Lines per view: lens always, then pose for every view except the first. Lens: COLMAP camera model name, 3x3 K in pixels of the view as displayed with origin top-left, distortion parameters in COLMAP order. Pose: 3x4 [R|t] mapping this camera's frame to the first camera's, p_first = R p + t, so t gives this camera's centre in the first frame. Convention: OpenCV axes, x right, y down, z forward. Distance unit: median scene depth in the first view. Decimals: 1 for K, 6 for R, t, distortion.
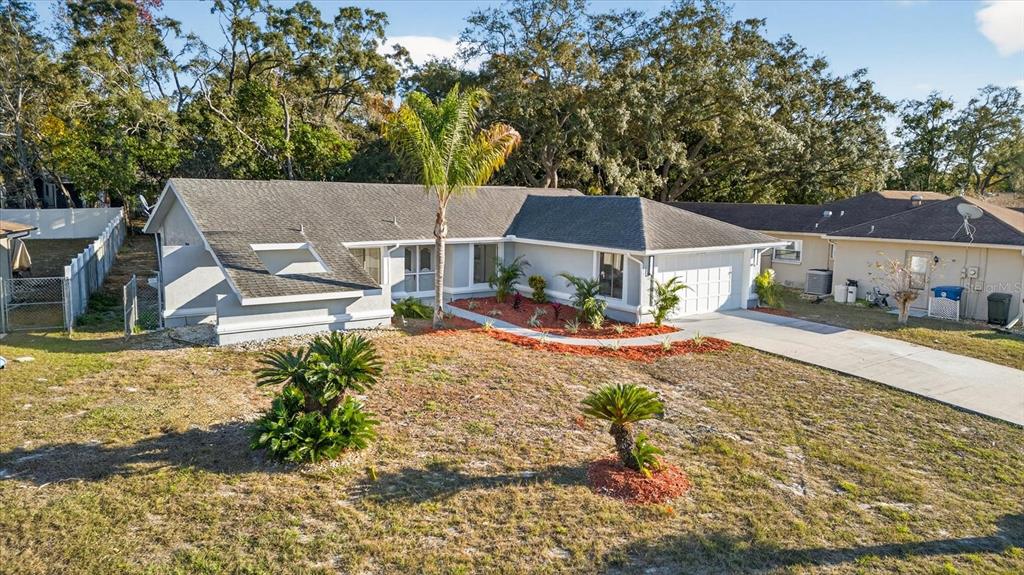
lens RADIAL K [[716.2, 0, 512.0], [0, 716.2, 287.5], [0, 0, 1]] dist [0.029159, -0.002933]
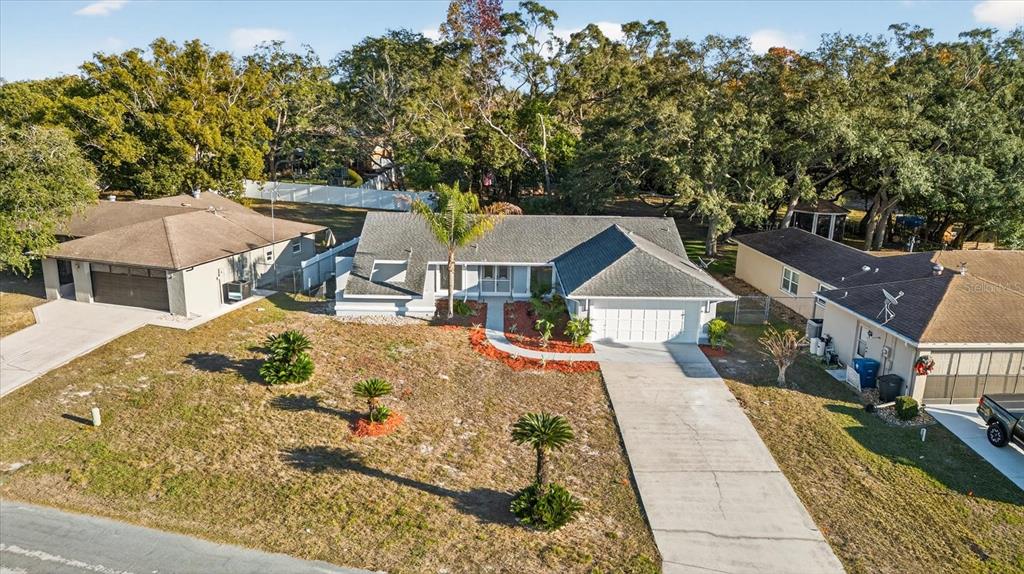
lens RADIAL K [[716.2, 0, 512.0], [0, 716.2, 287.0], [0, 0, 1]] dist [0.029159, -0.002933]
pose [[0.810718, 0.142136, -0.567921, 1.066803], [-0.085622, 0.988436, 0.125152, -0.279794], [0.579142, -0.052837, 0.813513, -0.290808]]
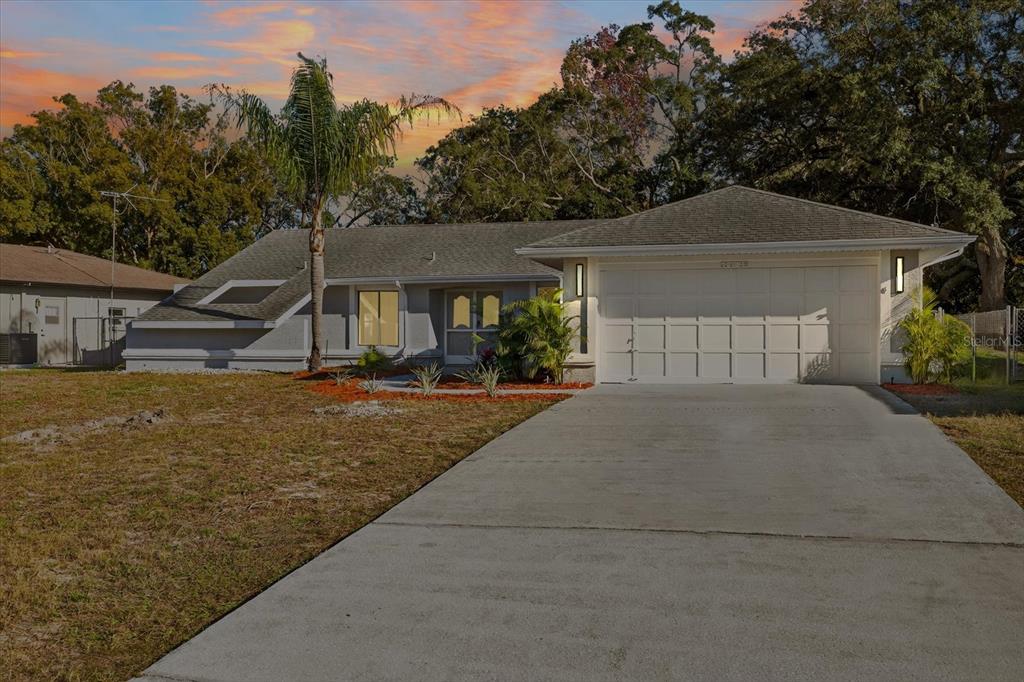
lens RADIAL K [[974.2, 0, 498.6], [0, 974.2, 339.8], [0, 0, 1]] dist [-0.000882, 0.004276]
pose [[0.623921, -0.018653, -0.781265, 0.930696], [-0.095848, 0.990341, -0.100190, 0.122412], [0.775588, 0.137393, 0.616106, 0.583686]]
